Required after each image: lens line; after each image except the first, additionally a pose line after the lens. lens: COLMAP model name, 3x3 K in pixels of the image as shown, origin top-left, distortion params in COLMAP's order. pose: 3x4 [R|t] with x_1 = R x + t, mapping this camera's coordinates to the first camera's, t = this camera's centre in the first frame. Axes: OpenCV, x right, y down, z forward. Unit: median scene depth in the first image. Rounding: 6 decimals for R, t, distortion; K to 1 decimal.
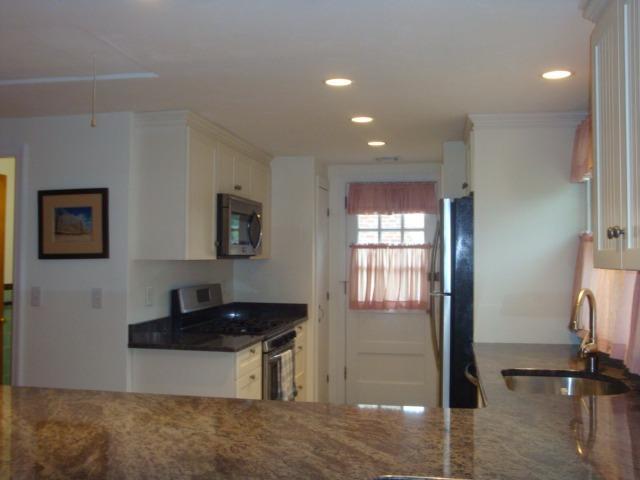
lens RADIAL K [[636.2, 0, 335.2], [0, 636.2, 239.3], [0, 0, 1]] dist [-0.134922, 0.192120]
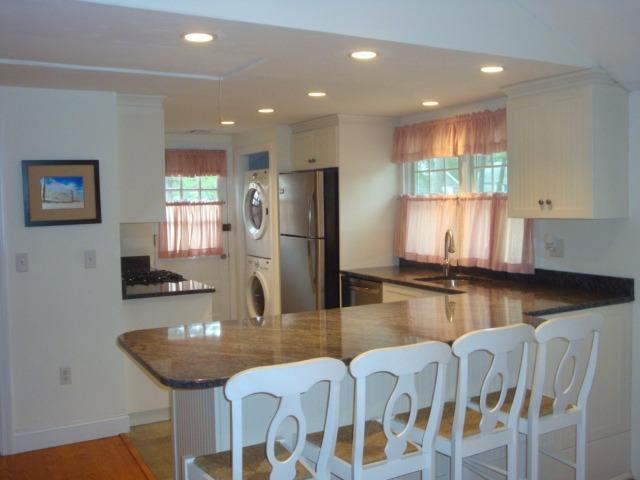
lens RADIAL K [[636.2, 0, 335.2], [0, 636.2, 239.3], [0, 0, 1]] dist [-0.134922, 0.192120]
pose [[0.763633, -0.055381, 0.643272, -0.474983], [0.001630, 0.996477, 0.083854, -0.021159], [-0.645649, -0.062986, 0.761032, -0.078245]]
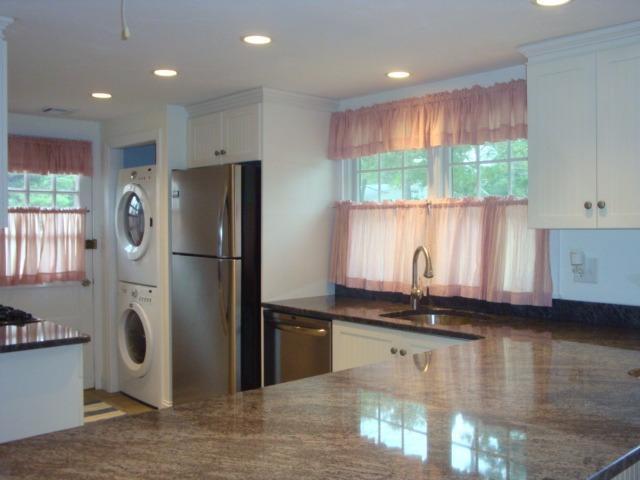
lens RADIAL K [[636.2, 0, 335.2], [0, 636.2, 239.3], [0, 0, 1]] dist [-0.134922, 0.192120]
pose [[0.594734, -0.021195, 0.803643, -0.363715], [-0.020581, 0.998923, 0.041576, 0.006335], [-0.803659, -0.041266, 0.593657, 0.169337]]
